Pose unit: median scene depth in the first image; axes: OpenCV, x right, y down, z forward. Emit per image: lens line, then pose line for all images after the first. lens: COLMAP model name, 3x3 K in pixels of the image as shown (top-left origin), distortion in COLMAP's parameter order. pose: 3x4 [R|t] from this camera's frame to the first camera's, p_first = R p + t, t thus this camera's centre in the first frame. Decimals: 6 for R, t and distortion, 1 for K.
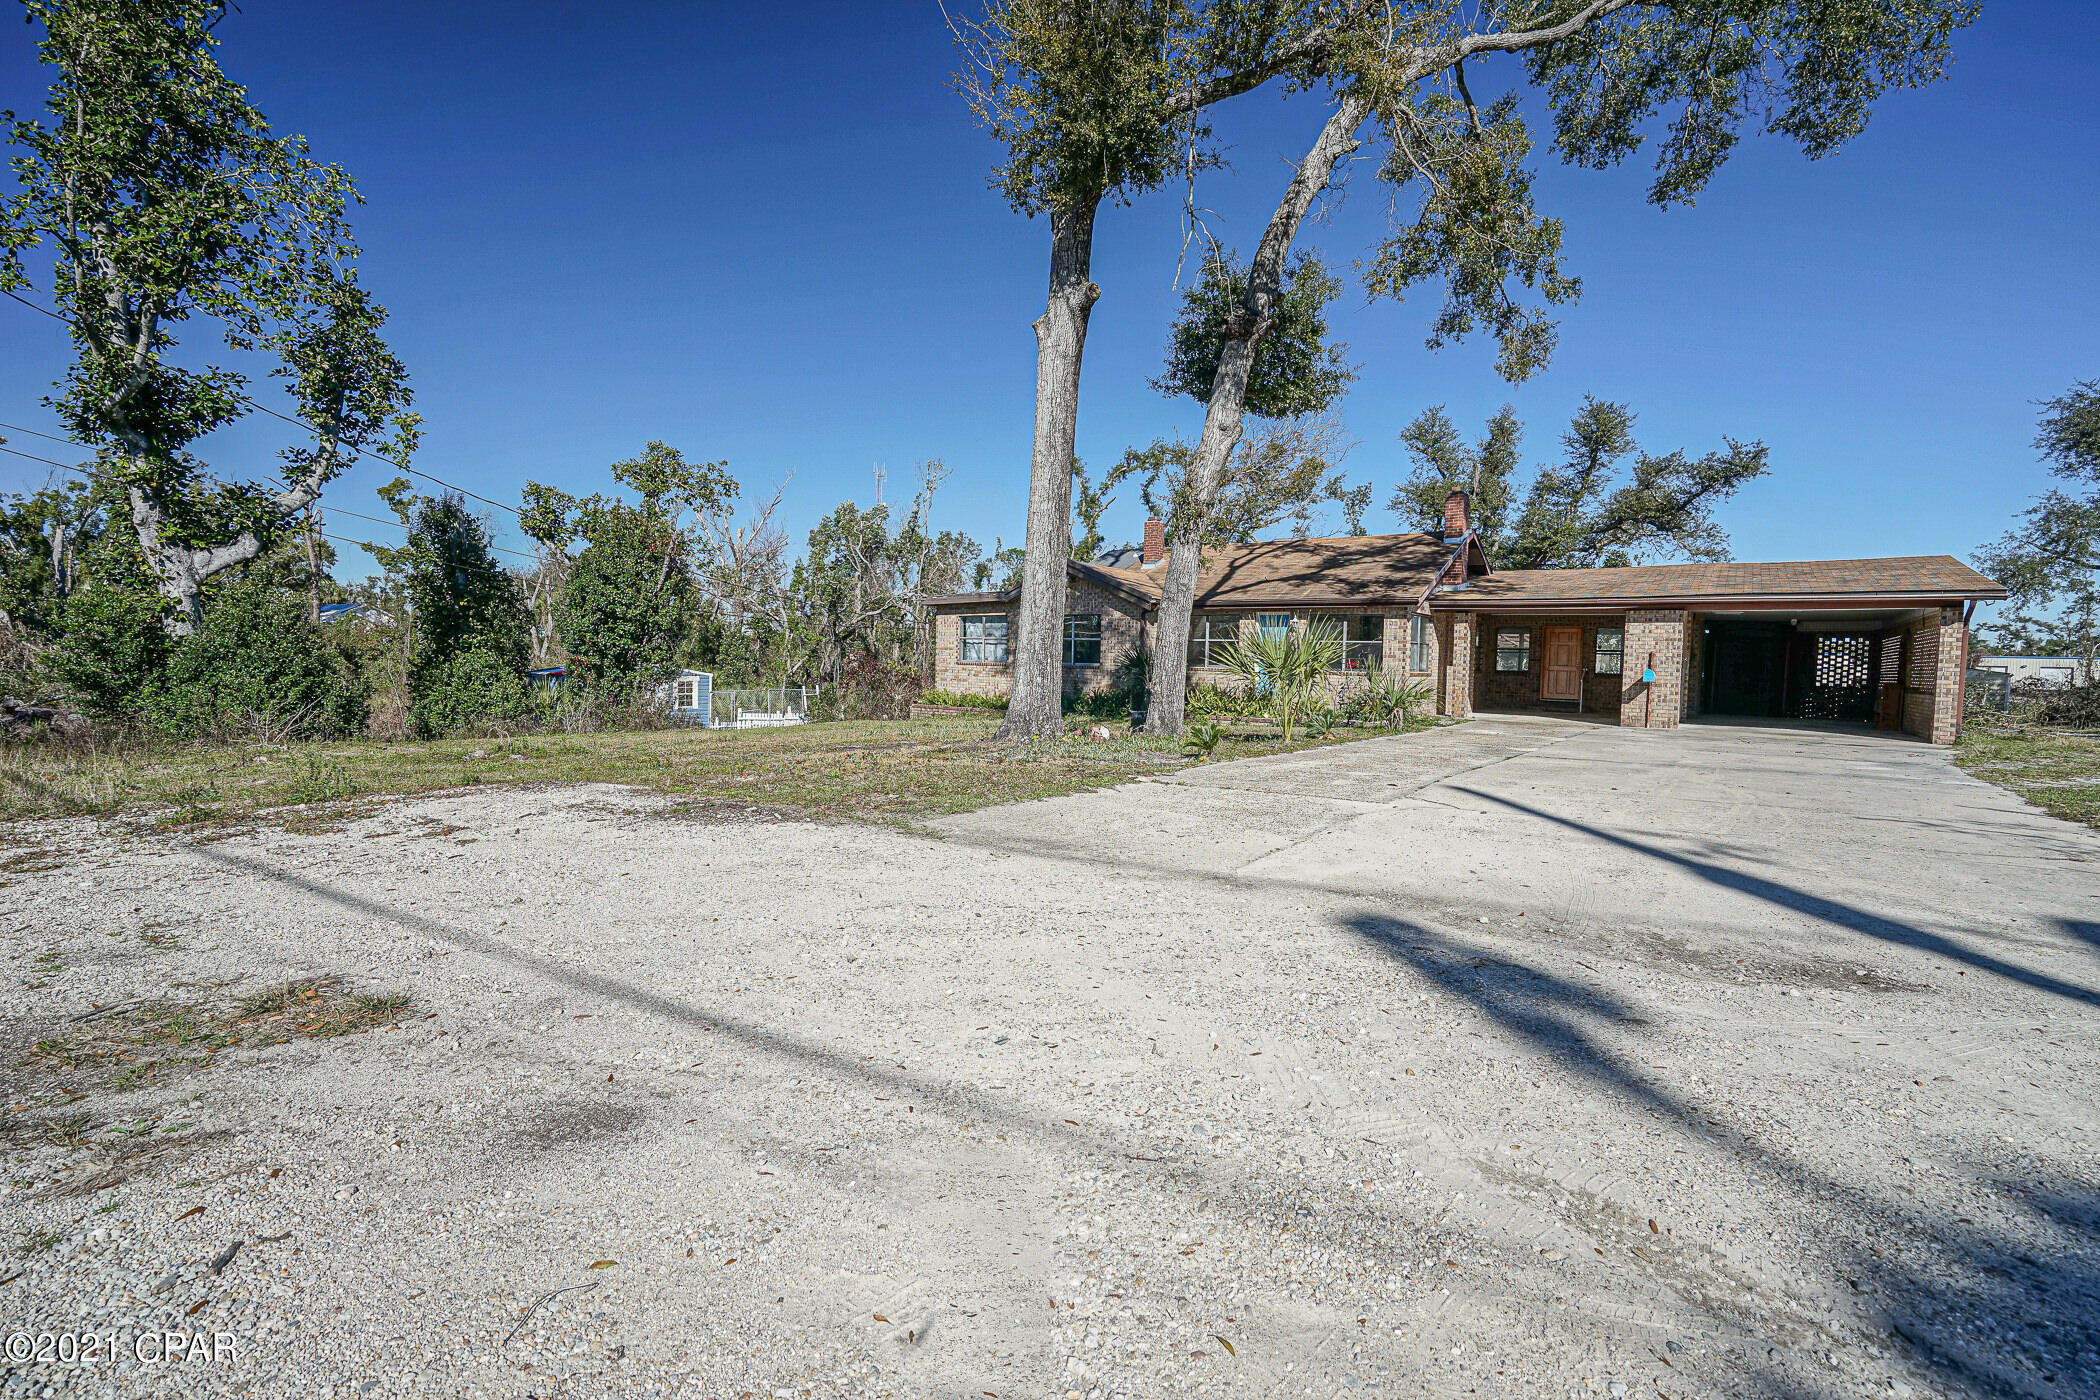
lens RADIAL K [[947.6, 0, 1040.5], [0, 947.6, 698.2], [0, 0, 1]] dist [0.002720, 0.005008]
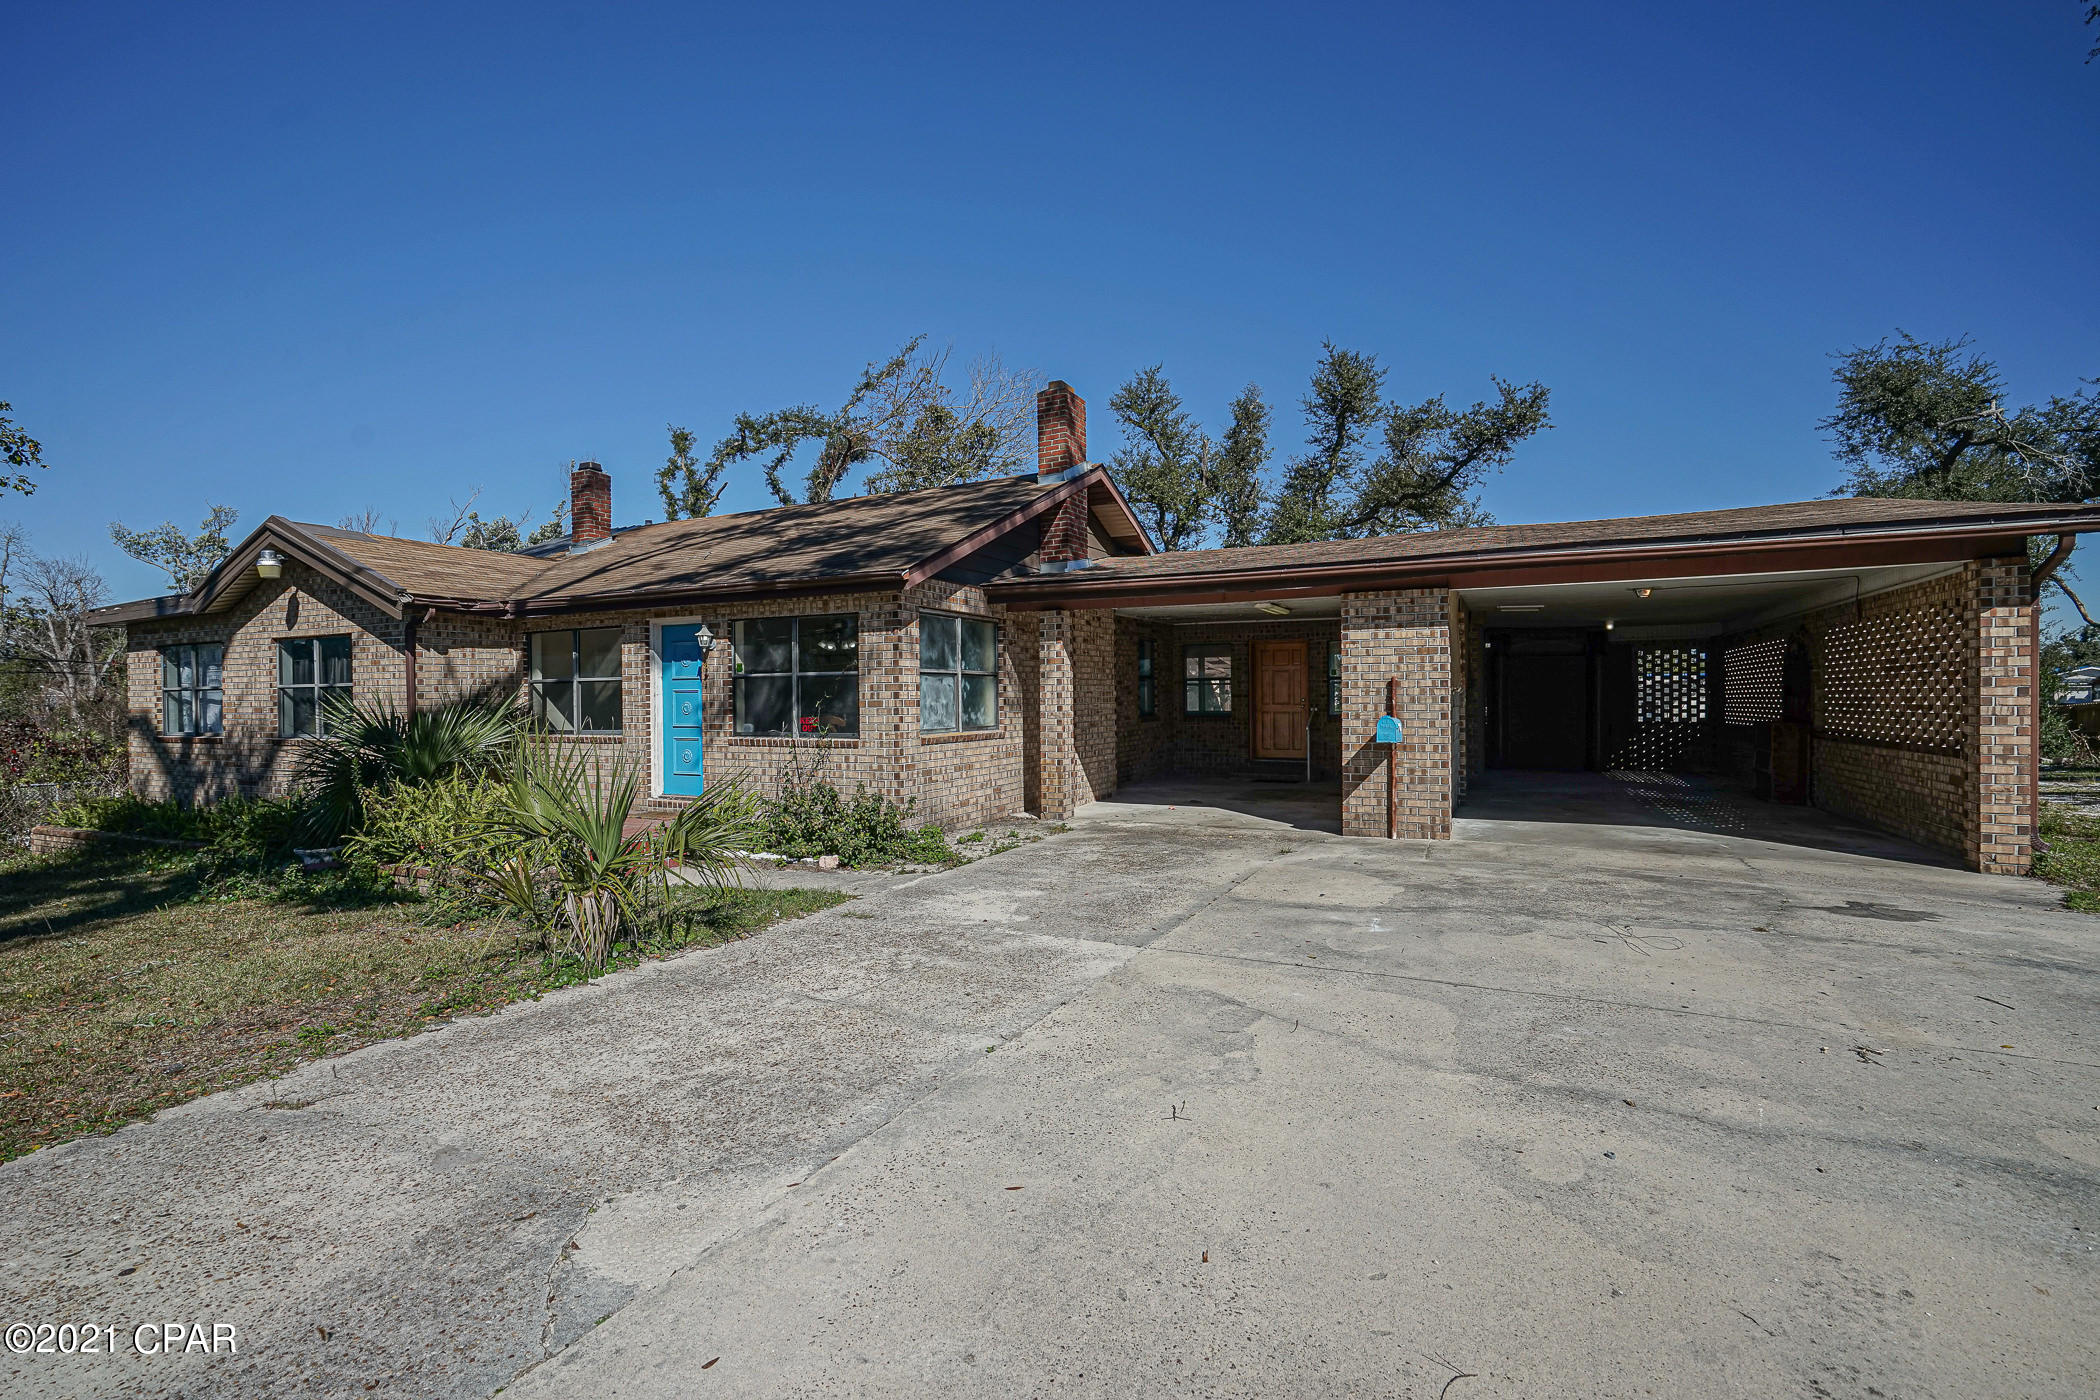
lens RADIAL K [[947.6, 0, 1046.7], [0, 947.6, 703.5], [0, 0, 1]] dist [0.002720, 0.005008]
pose [[0.983269, -0.033161, 0.179117, 0.236263], [0.039903, 0.998619, -0.034166, -0.016379], [-0.177737, 0.040742, 0.983234, 0.343707]]
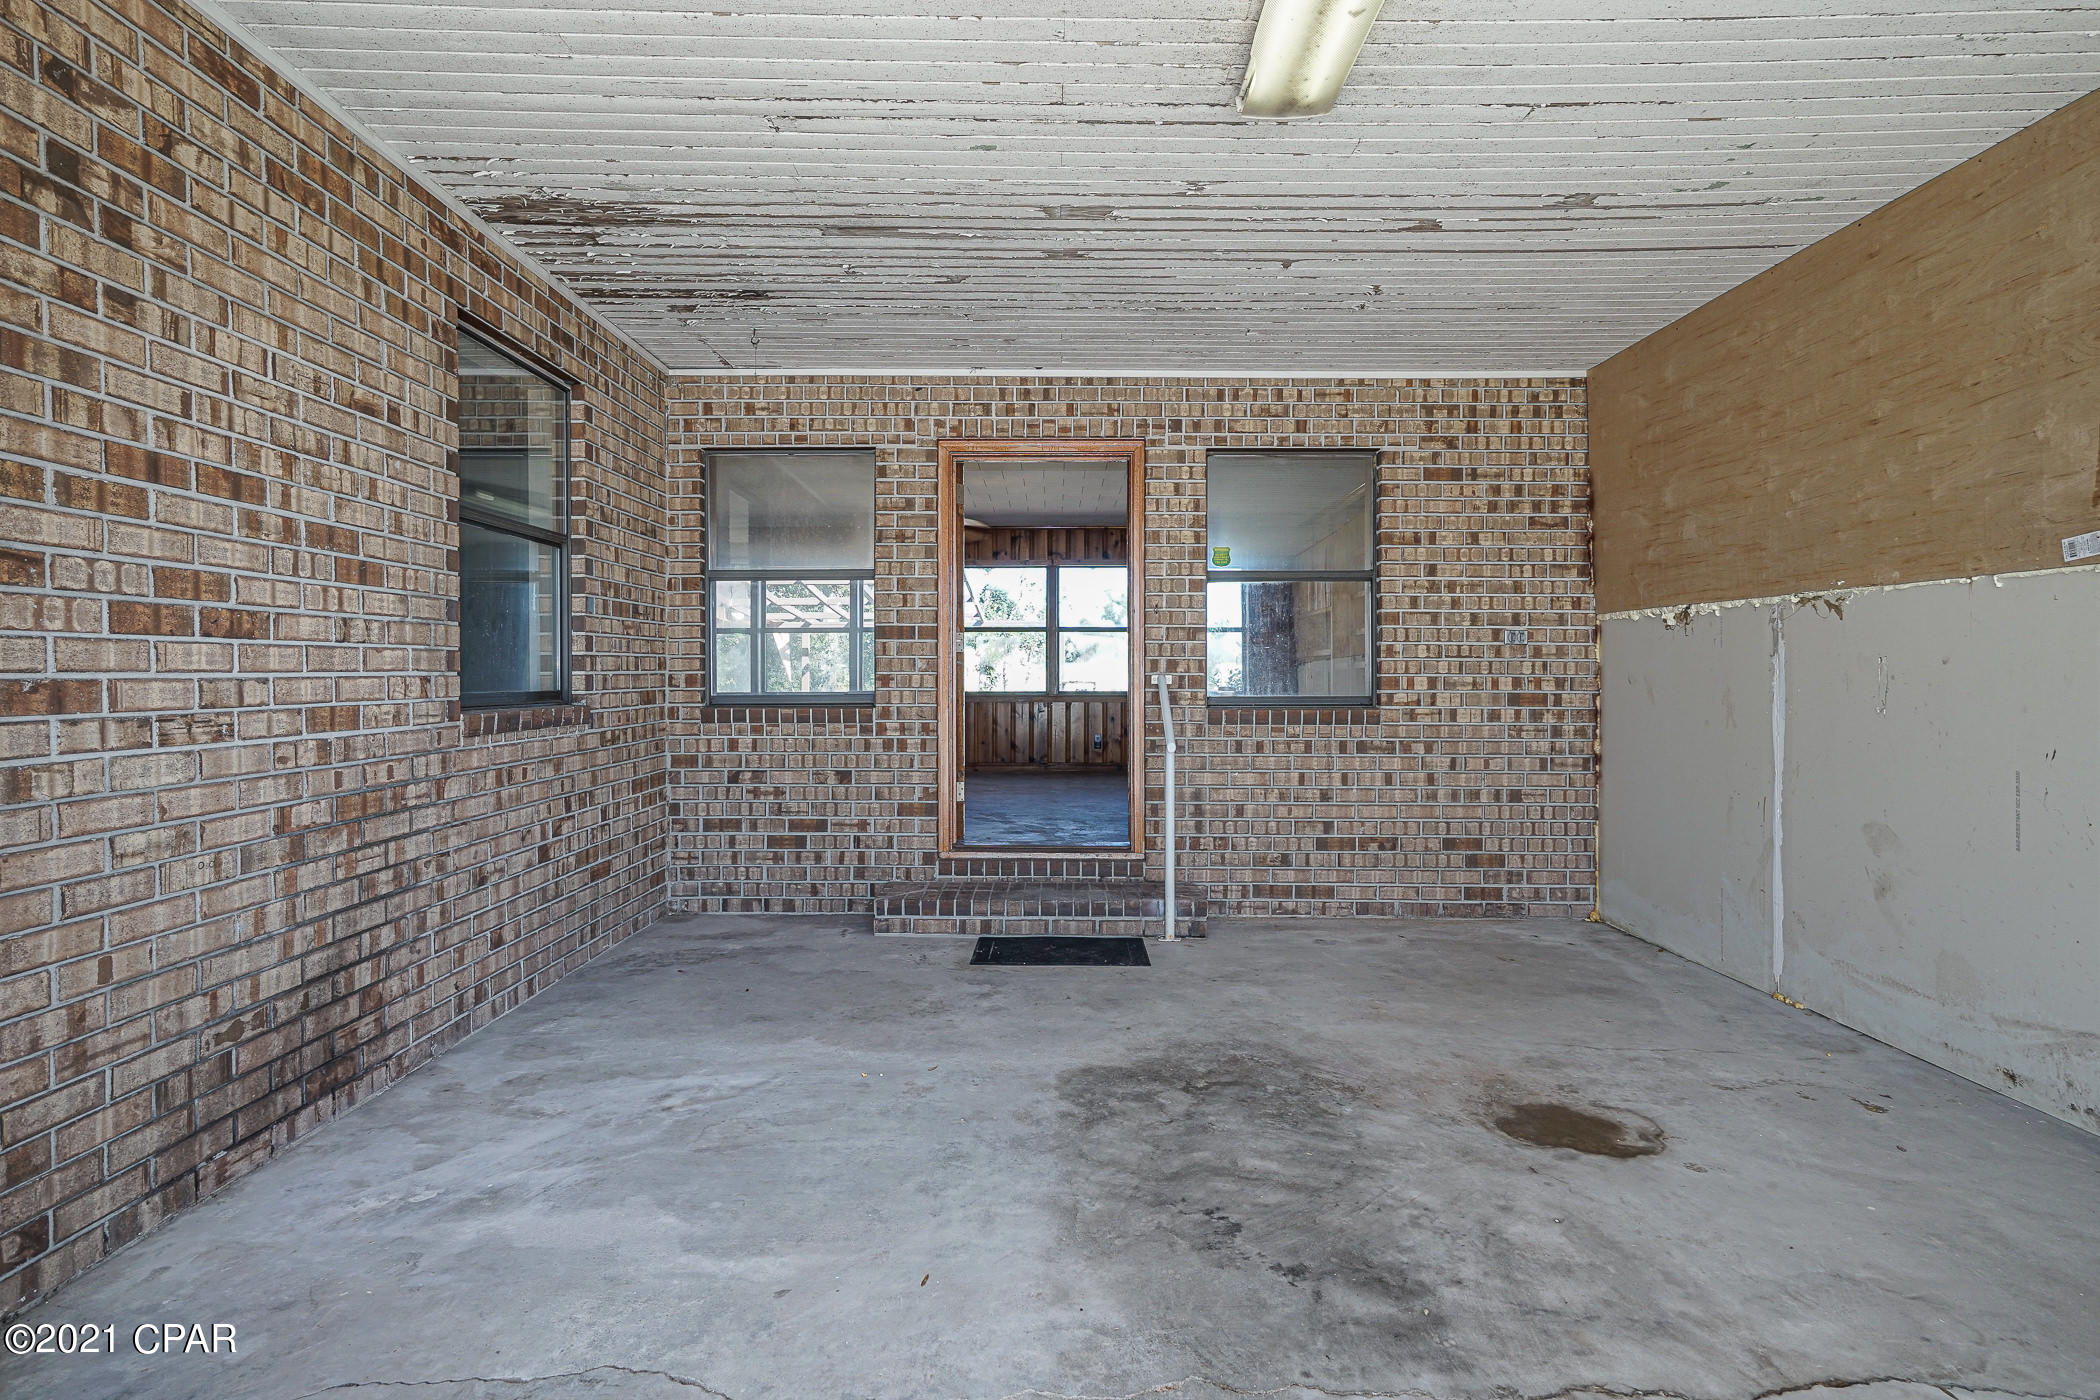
lens RADIAL K [[1012.5, 0, 1053.5], [0, 1012.5, 685.3], [0, 0, 1]] dist [0.010213, 0.001256]
pose [[0.801903, -0.025969, 0.596890, 0.353454], [0.044845, 0.998853, -0.016791, -0.022110], [-0.595769, 0.040232, 0.802148, 0.684858]]
